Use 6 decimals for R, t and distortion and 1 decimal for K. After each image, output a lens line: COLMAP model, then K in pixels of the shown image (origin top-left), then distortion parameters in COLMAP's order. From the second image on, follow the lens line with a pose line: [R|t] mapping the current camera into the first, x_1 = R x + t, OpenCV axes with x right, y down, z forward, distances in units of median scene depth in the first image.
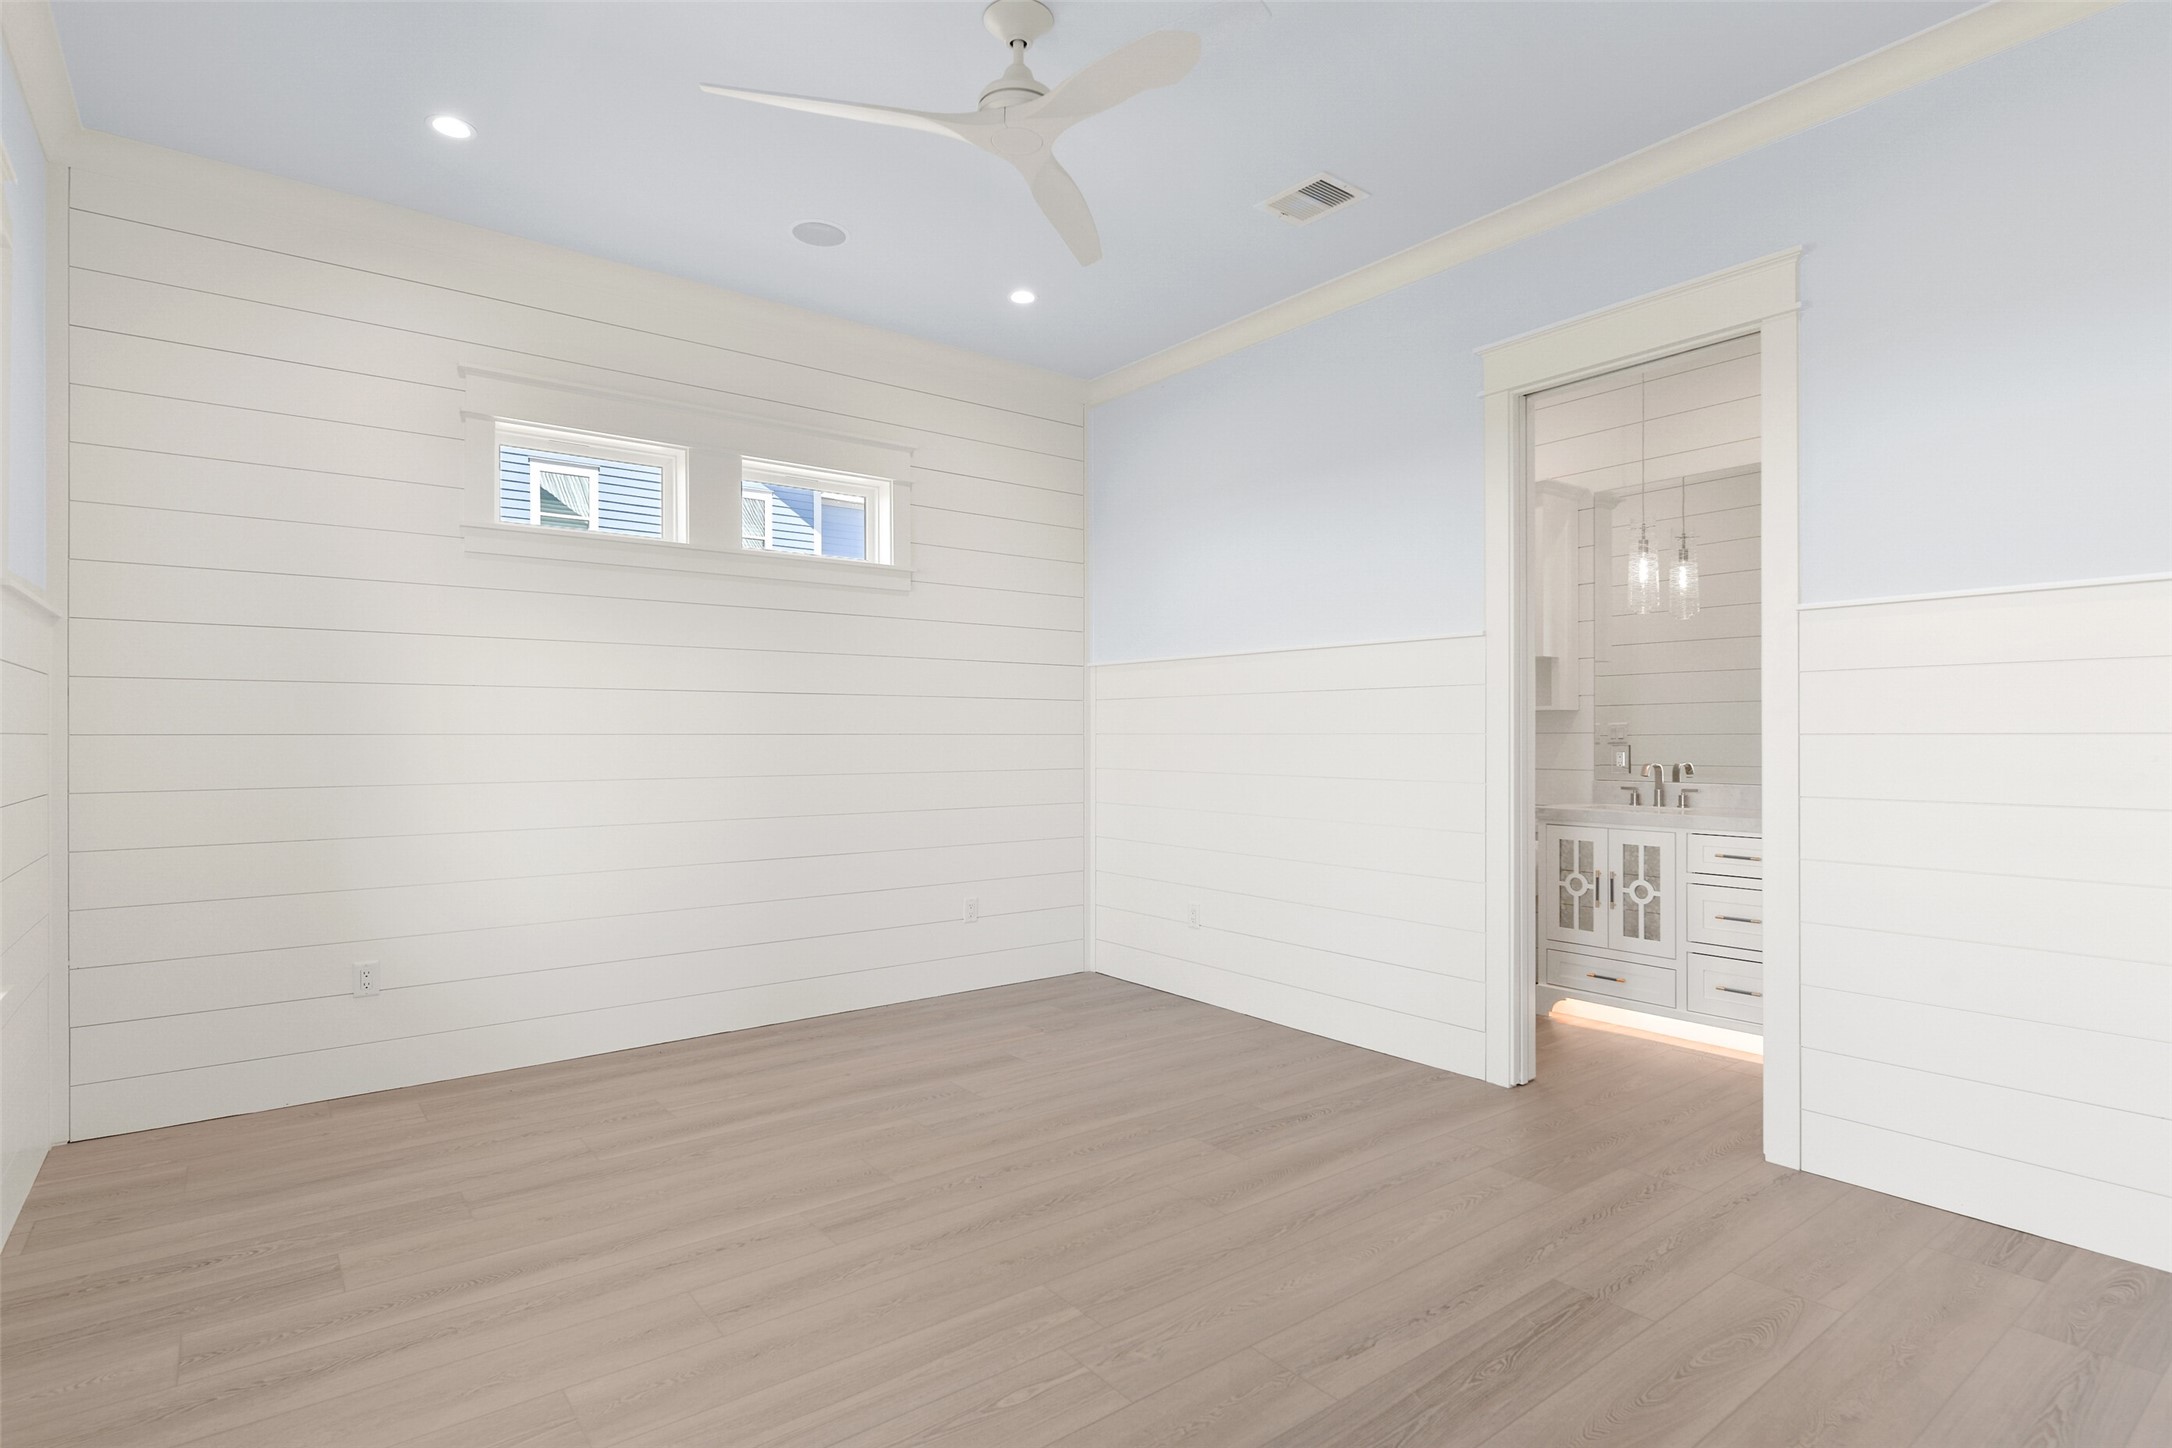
lens RADIAL K [[1111.0, 0, 1086.7], [0, 1111.0, 727.6], [0, 0, 1]] dist [0.000358, -0.000026]
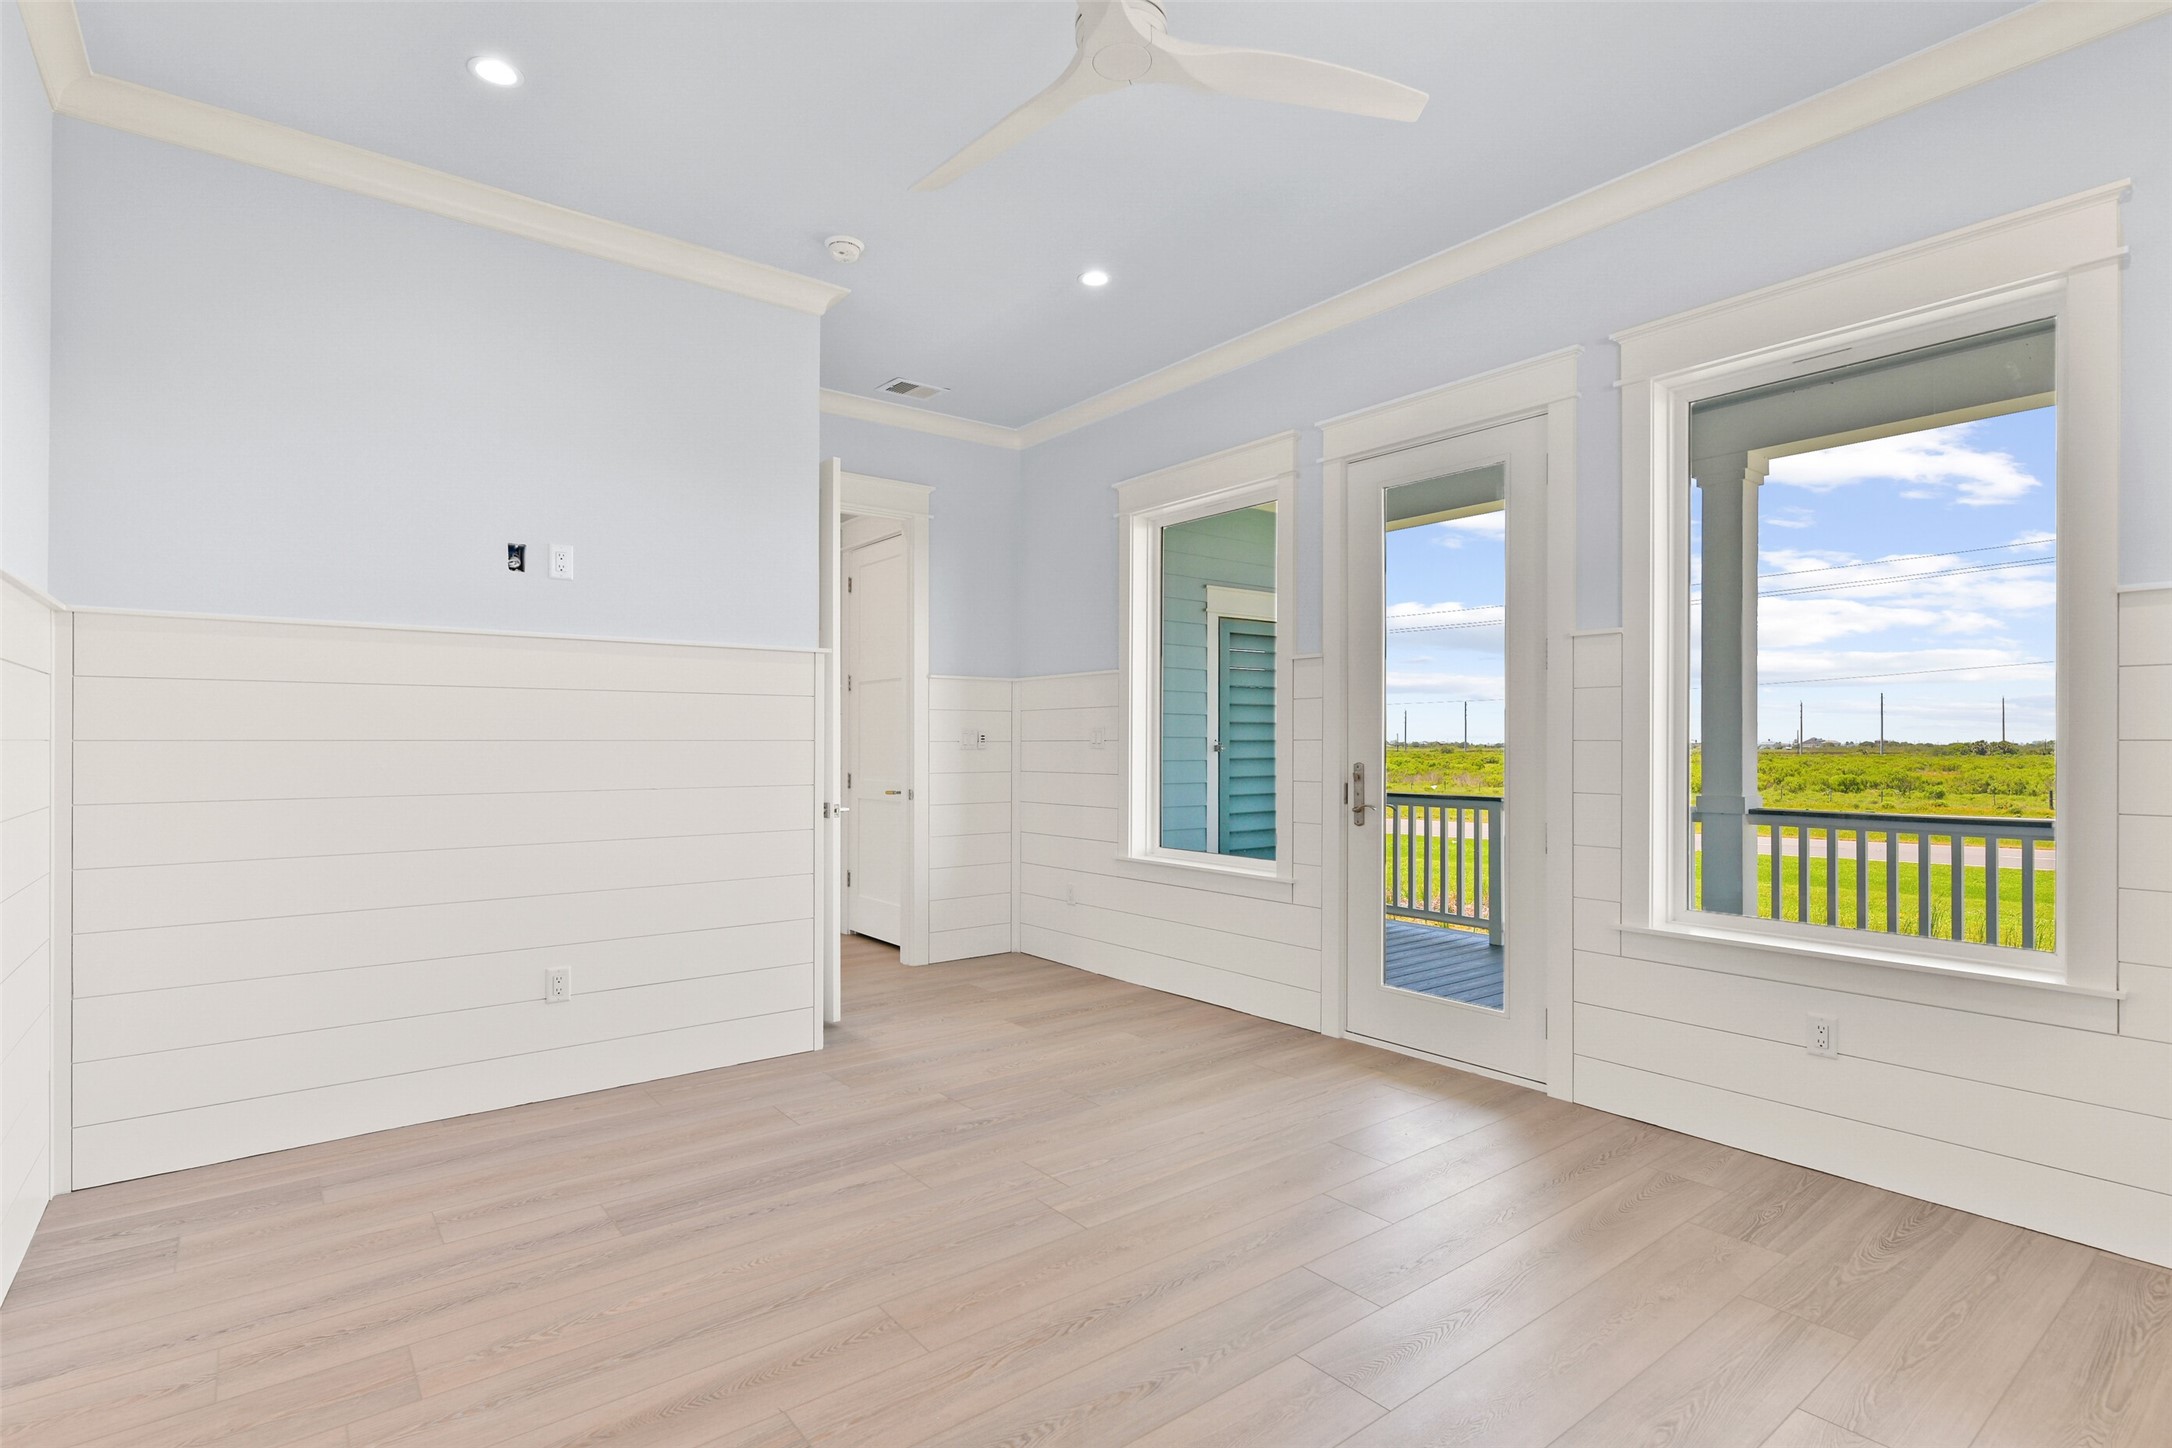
lens RADIAL K [[1111.0, 0, 1085.9], [0, 1111.0, 734.2], [0, 0, 1]] dist [0.000358, -0.000026]
pose [[-0.999998, -0.000396, -0.001789, -0.036828], [-0.000372, 0.999909, -0.013459, 0.014598], [0.001794, -0.013458, -0.999908, 2.142762]]
